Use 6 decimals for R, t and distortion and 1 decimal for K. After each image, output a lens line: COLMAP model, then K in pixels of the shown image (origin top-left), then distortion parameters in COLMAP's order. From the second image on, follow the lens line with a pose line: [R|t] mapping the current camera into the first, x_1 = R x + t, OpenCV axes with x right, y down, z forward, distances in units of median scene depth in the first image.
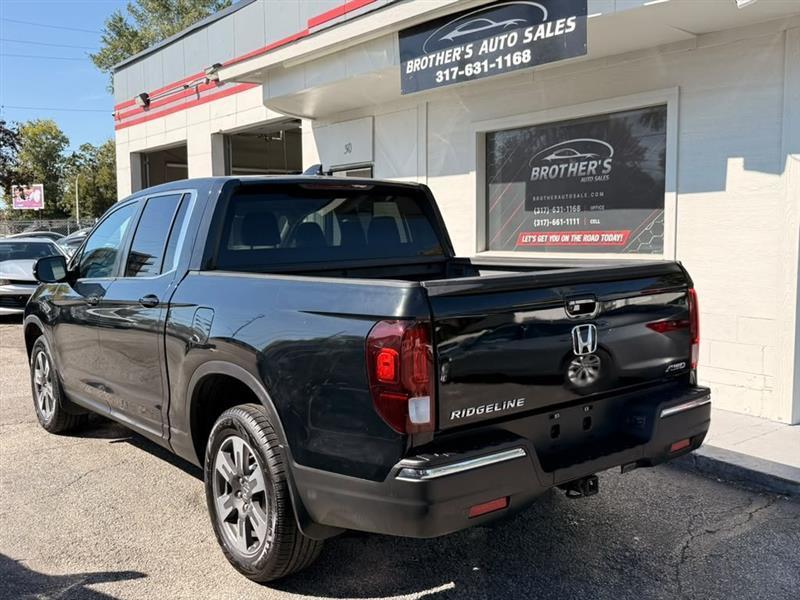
lens RADIAL K [[765.7, 0, 399.4], [0, 765.7, 293.7], [0, 0, 1]] dist [0.004990, 0.000000]
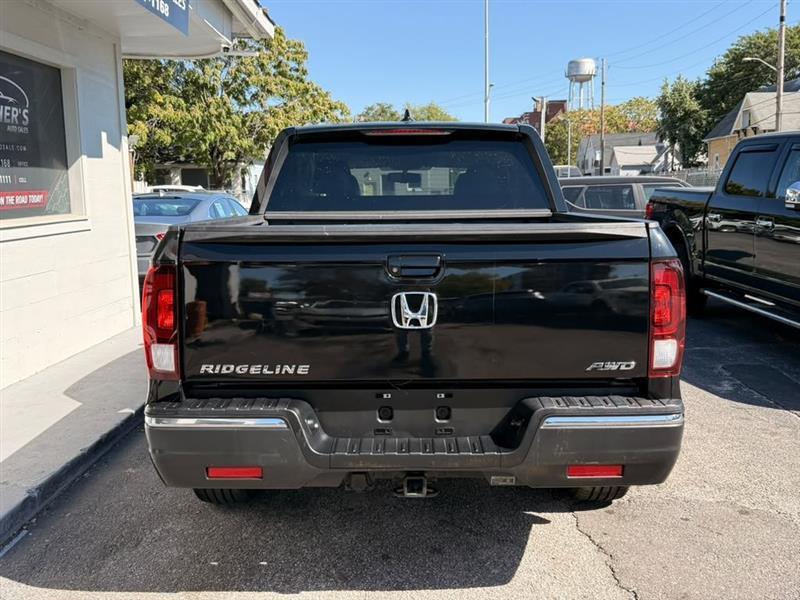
lens RADIAL K [[765.7, 0, 400.5], [0, 765.7, 303.5], [0, 0, 1]] dist [0.004990, 0.000000]
pose [[-0.767370, -0.072237, 0.637123, -0.680834], [0.073253, 0.977252, 0.199030, -0.108756], [-0.637007, 0.199400, -0.744622, 1.529266]]
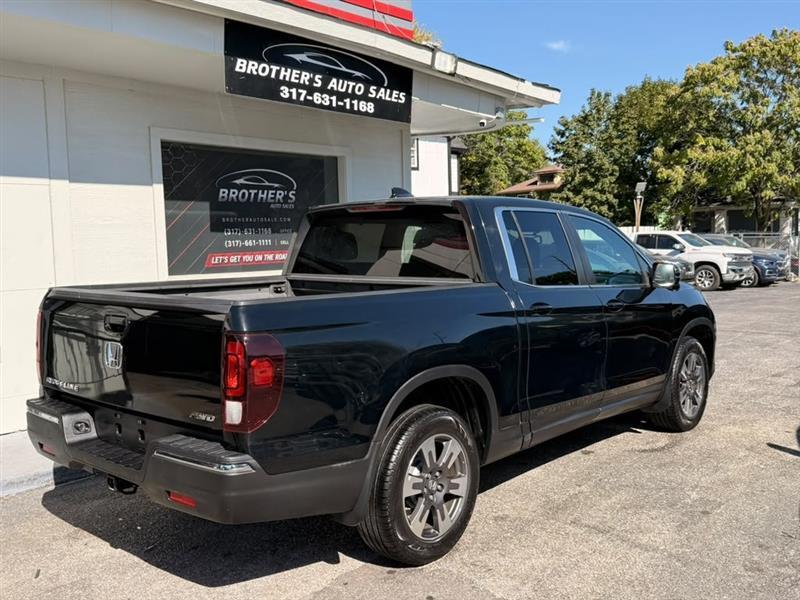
lens RADIAL K [[765.7, 0, 405.4], [0, 765.7, 295.5], [0, 0, 1]] dist [0.004990, 0.000000]
pose [[-0.161516, -0.056540, 0.985249, -1.016490], [0.099740, 0.992310, 0.073296, -0.089156], [-0.981817, 0.110108, -0.154634, 1.104361]]
